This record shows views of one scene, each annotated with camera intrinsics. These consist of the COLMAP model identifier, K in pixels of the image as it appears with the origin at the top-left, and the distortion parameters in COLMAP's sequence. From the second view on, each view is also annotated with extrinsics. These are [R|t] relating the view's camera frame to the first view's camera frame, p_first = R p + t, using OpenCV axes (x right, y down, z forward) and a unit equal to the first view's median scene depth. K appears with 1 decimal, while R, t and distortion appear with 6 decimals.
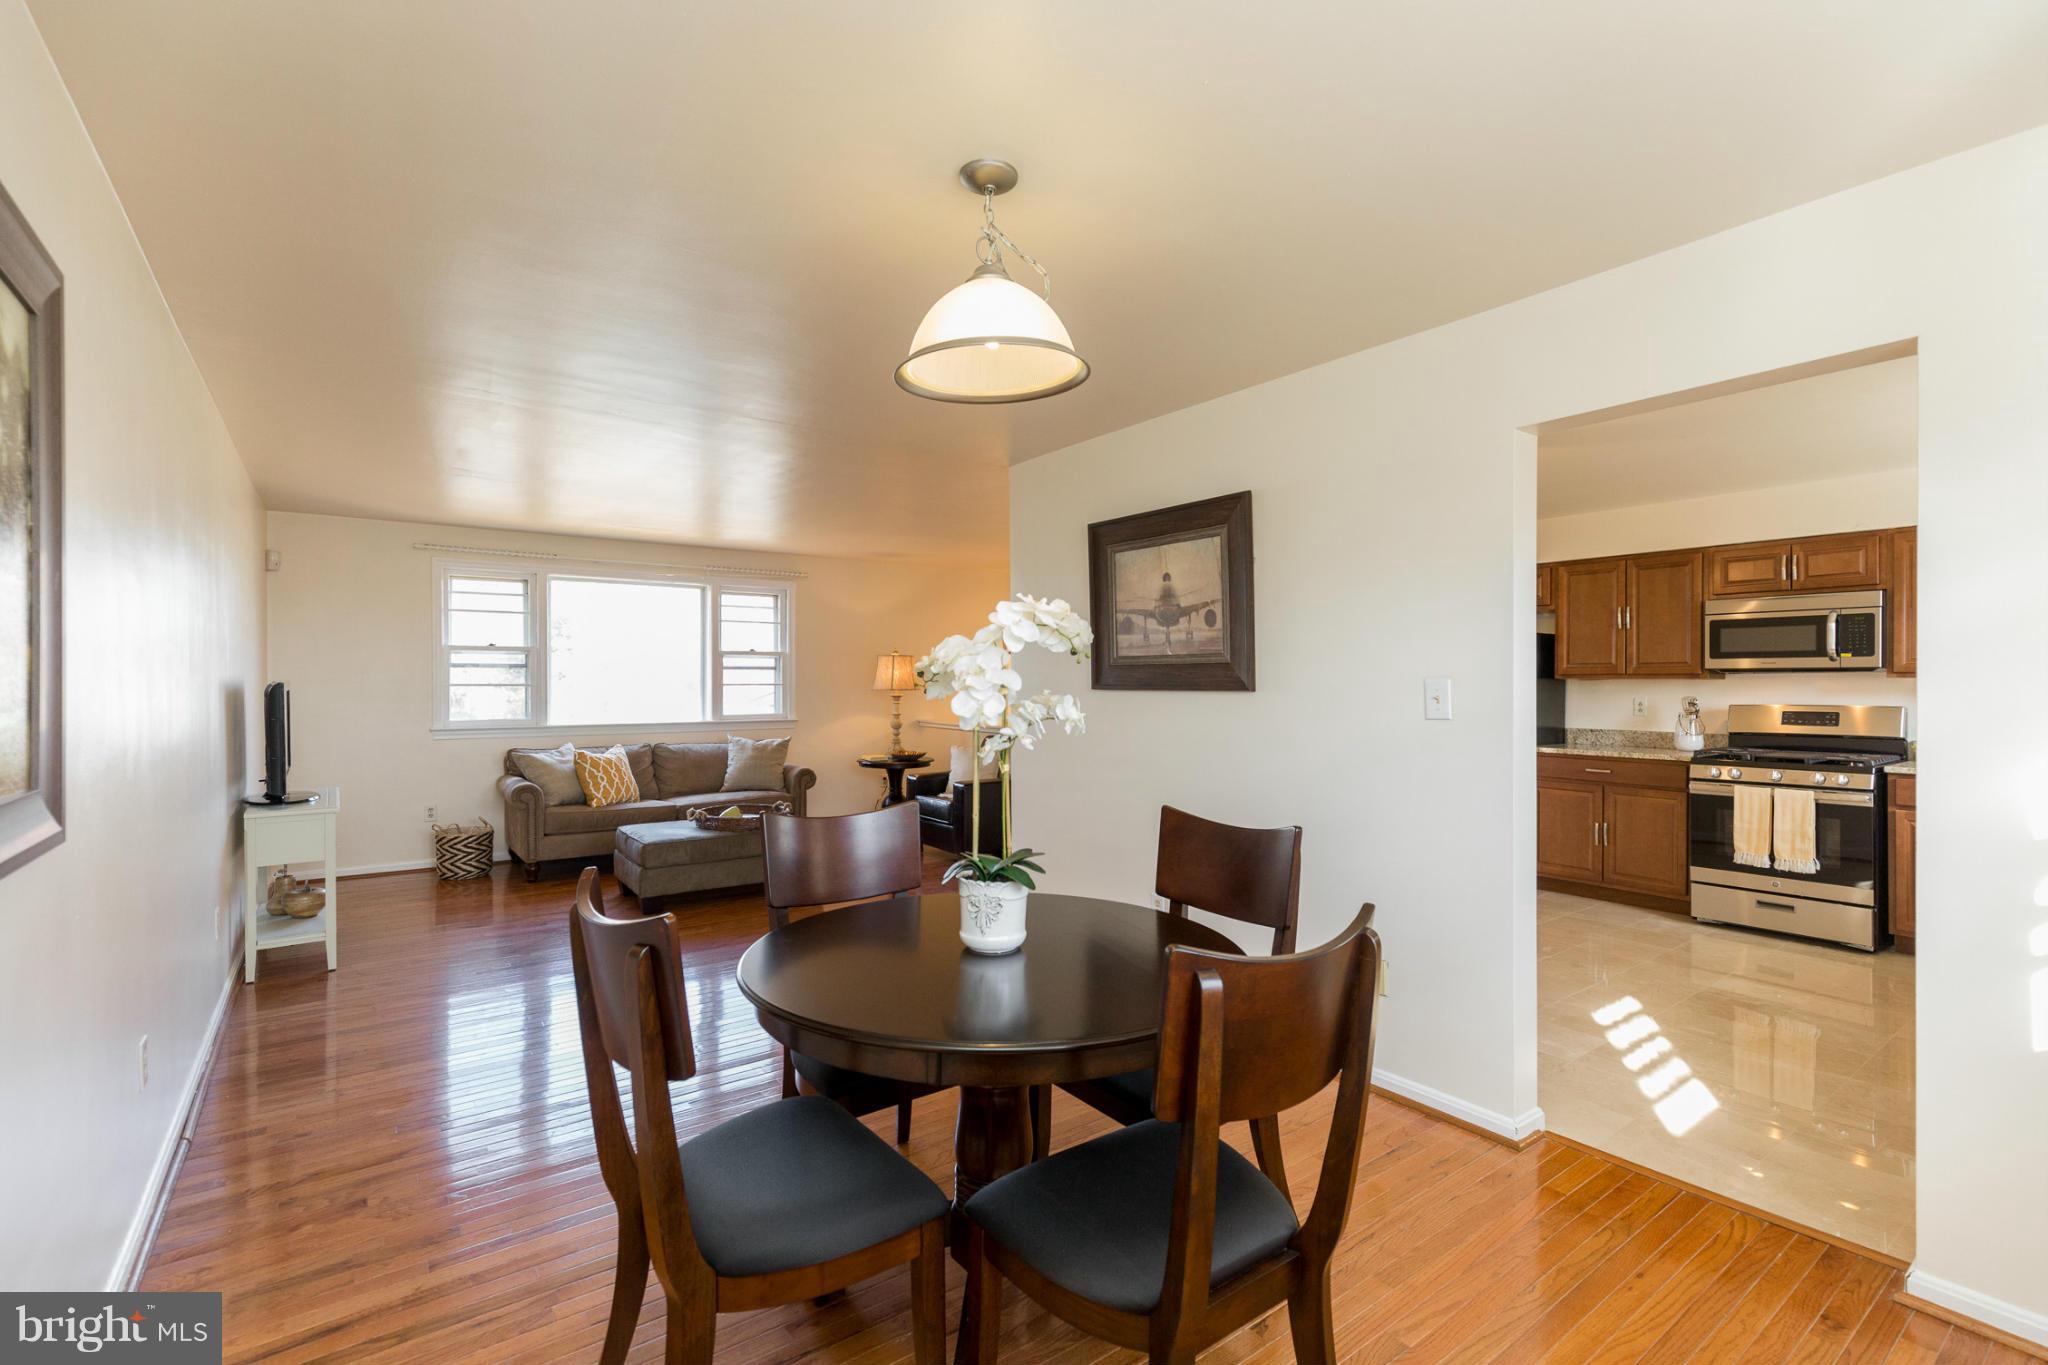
lens RADIAL K [[902.9, 0, 1032.5], [0, 902.9, 687.5], [0, 0, 1]] dist [0.001741, 0.000360]
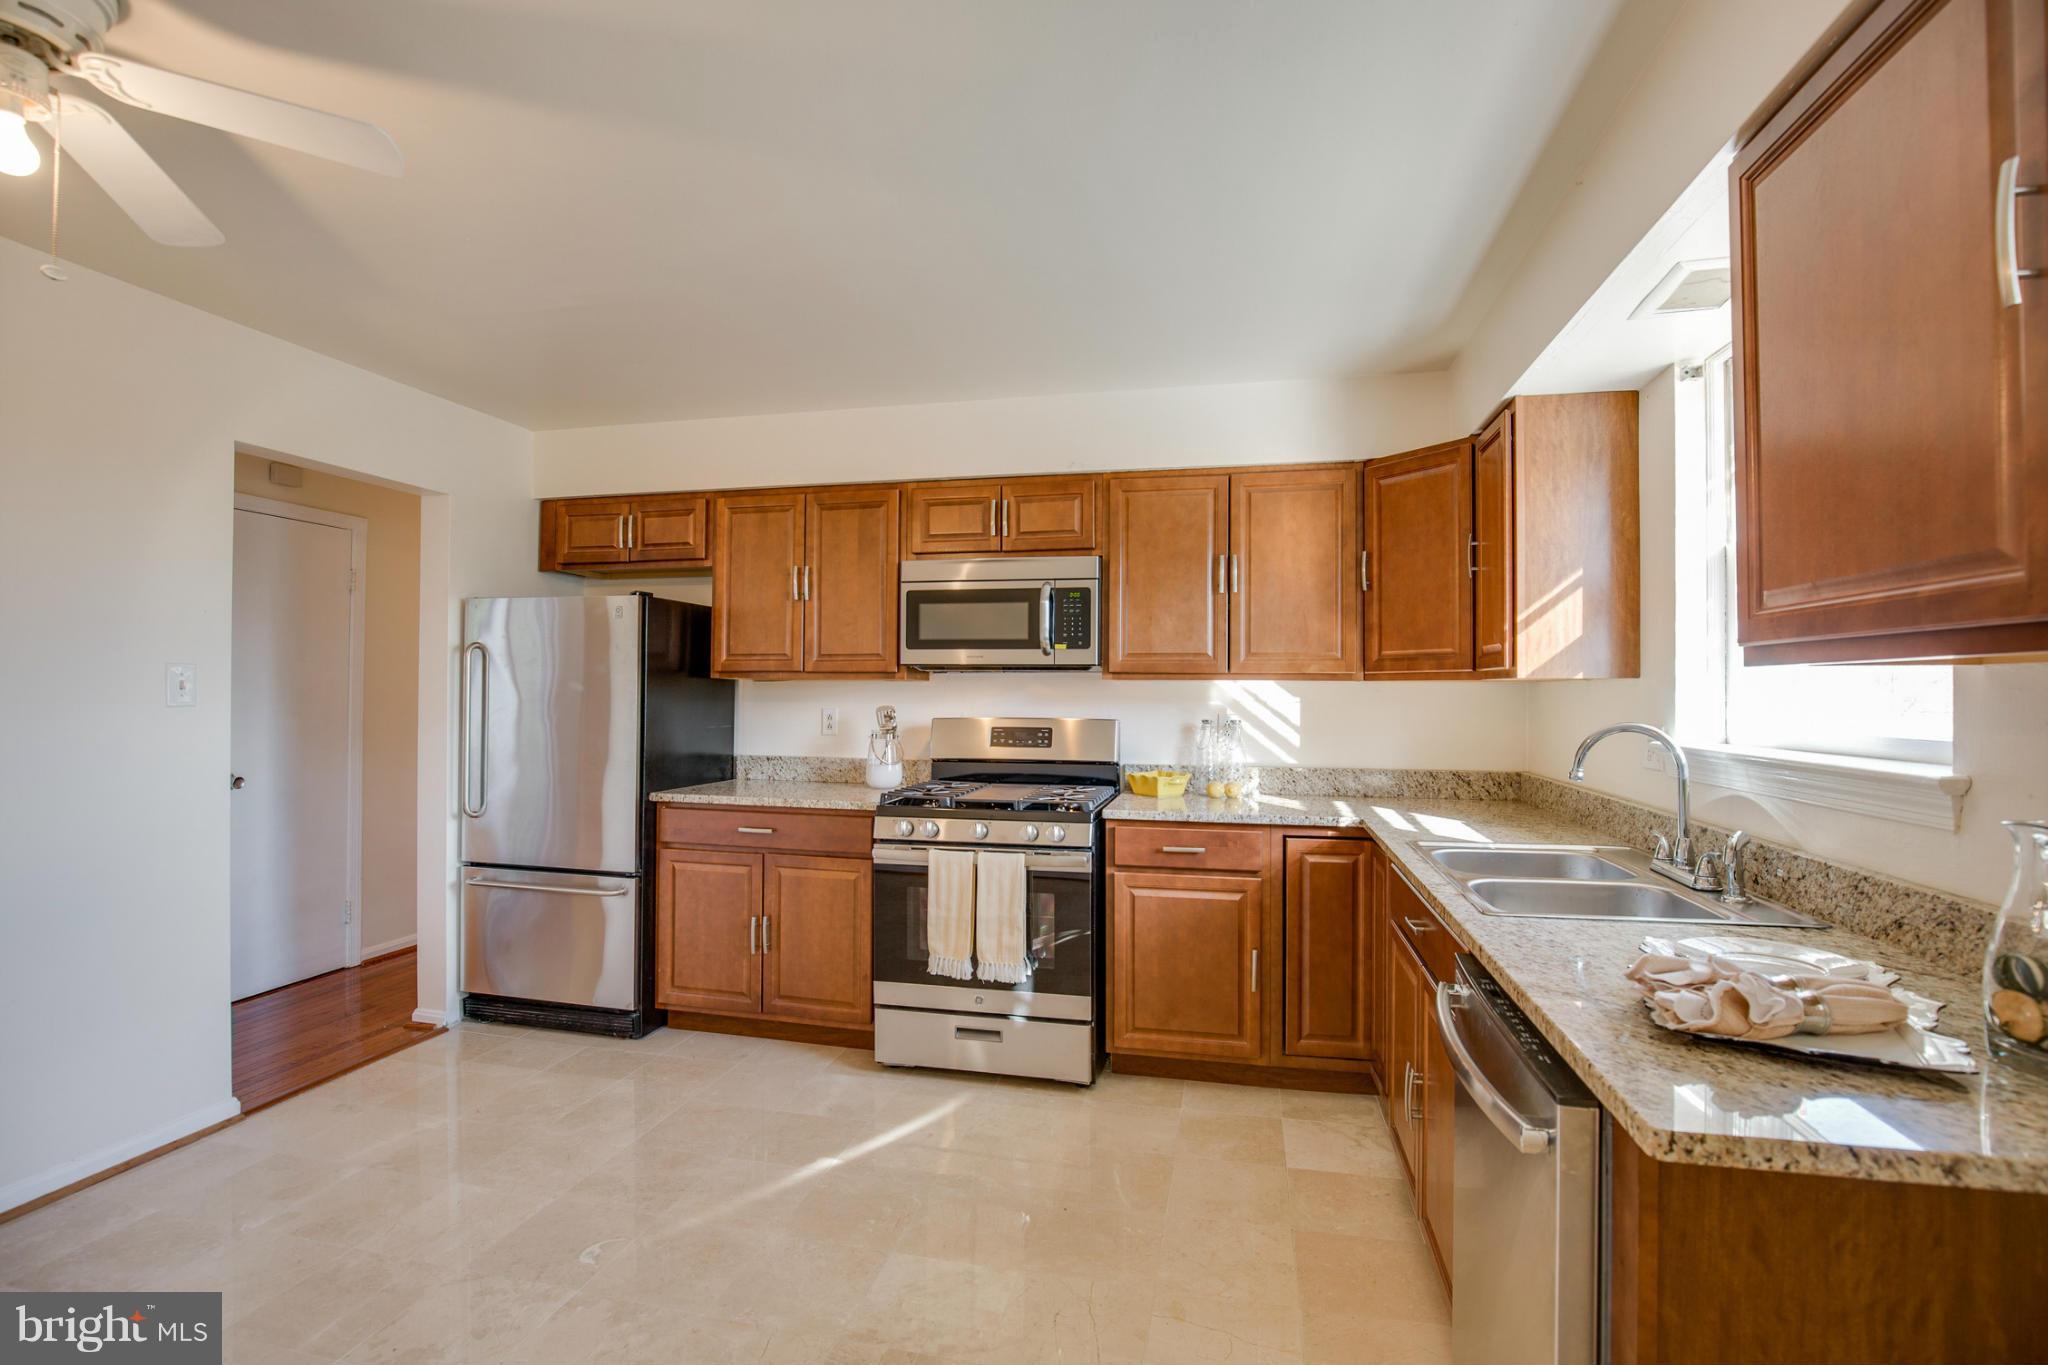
lens RADIAL K [[949.4, 0, 1017.4], [0, 949.4, 701.4], [0, 0, 1]] dist [0.000325, 0.000138]
pose [[0.767468, -0.007743, 0.641040, 0.392752], [-0.001060, 0.999910, 0.013347, -0.003184], [-0.641086, -0.010923, 0.767391, 0.445727]]
